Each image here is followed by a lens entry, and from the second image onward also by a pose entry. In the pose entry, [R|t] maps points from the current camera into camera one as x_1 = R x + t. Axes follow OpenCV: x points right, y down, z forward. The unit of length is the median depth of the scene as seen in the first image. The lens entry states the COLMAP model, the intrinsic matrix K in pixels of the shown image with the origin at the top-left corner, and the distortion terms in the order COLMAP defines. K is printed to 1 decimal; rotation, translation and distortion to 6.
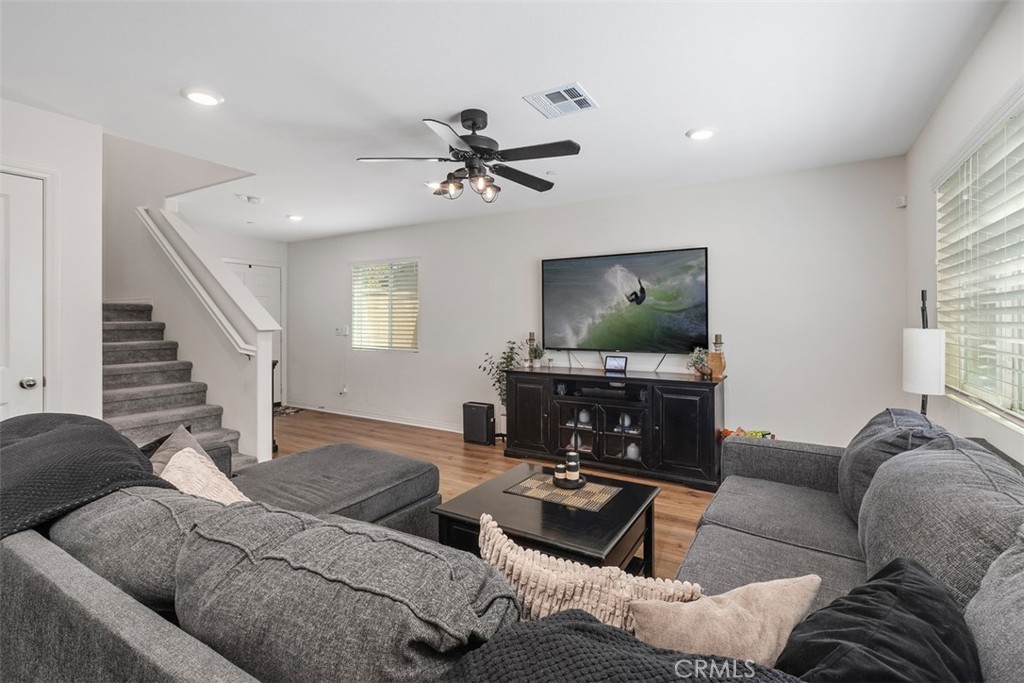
lens RADIAL K [[471.8, 0, 513.5], [0, 471.8, 335.8], [0, 0, 1]] dist [-0.000554, 0.000038]
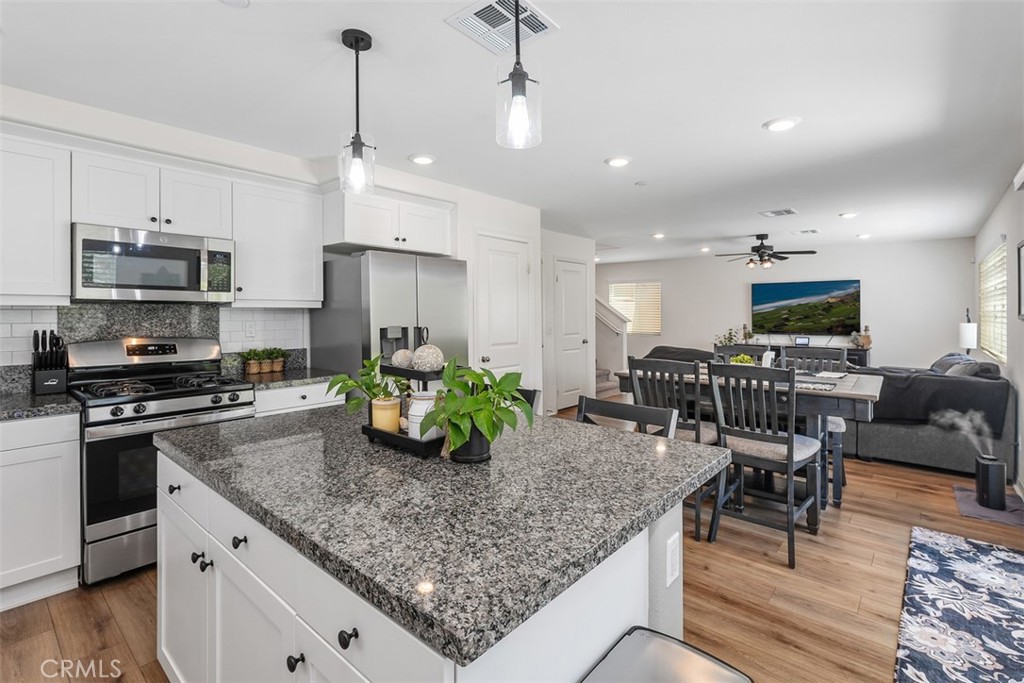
lens RADIAL K [[471.8, 0, 508.9], [0, 471.8, 311.8], [0, 0, 1]] dist [-0.000554, 0.000038]
pose [[0.984816, -0.002124, -0.173590, -0.629007], [-0.003252, 0.999524, -0.030678, 0.006000], [0.173572, 0.030777, 0.984340, -1.074852]]
